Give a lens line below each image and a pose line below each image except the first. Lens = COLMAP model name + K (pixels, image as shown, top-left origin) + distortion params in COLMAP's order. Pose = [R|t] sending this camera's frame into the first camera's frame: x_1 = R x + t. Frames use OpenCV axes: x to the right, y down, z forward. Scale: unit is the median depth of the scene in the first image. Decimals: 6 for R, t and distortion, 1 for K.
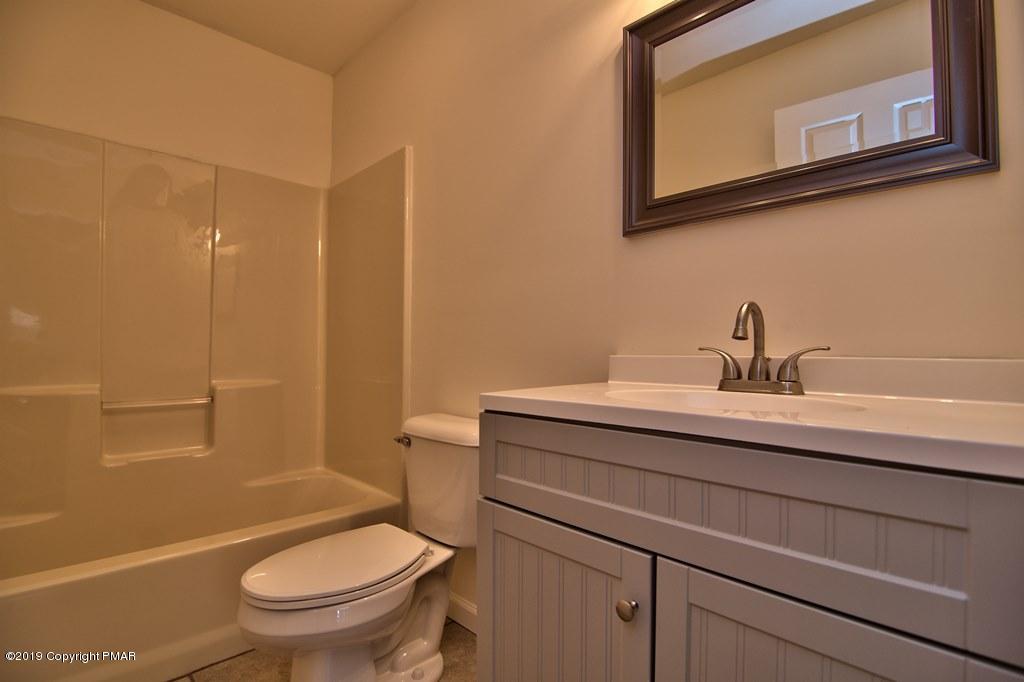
lens RADIAL K [[488.8, 0, 512.6], [0, 488.8, 342.0], [0, 0, 1]] dist [-0.016475, -0.004156]
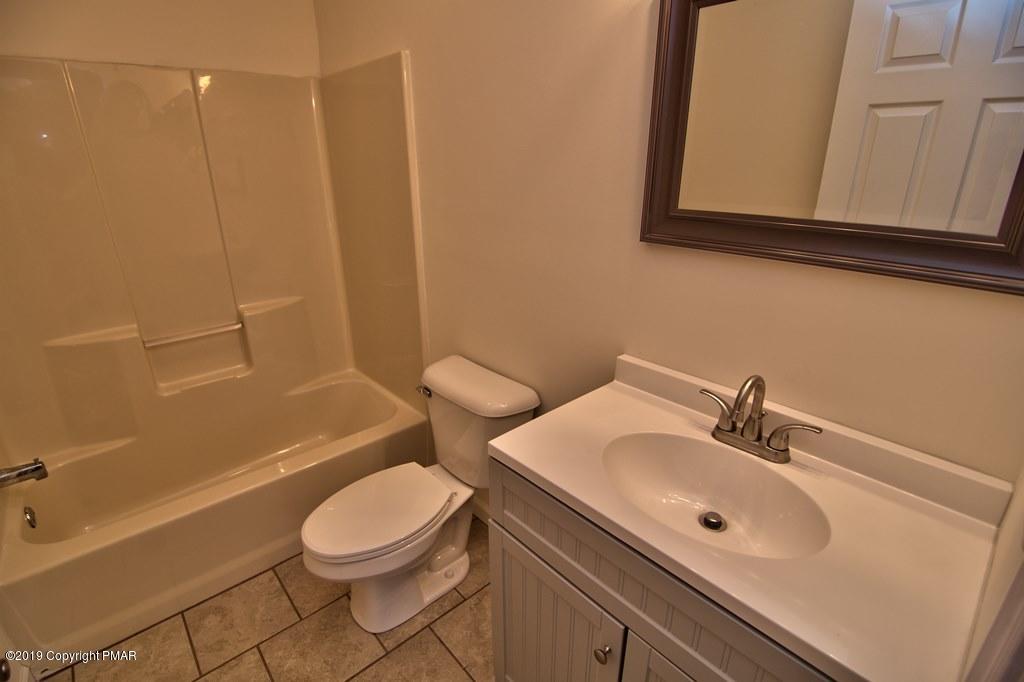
lens RADIAL K [[488.8, 0, 512.5], [0, 488.8, 343.8], [0, 0, 1]] dist [-0.016475, -0.004156]
pose [[0.998922, 0.006521, -0.045965, 0.019218], [0.011052, 0.928214, 0.371882, -0.271736], [0.045090, -0.371989, 0.927141, 0.037398]]
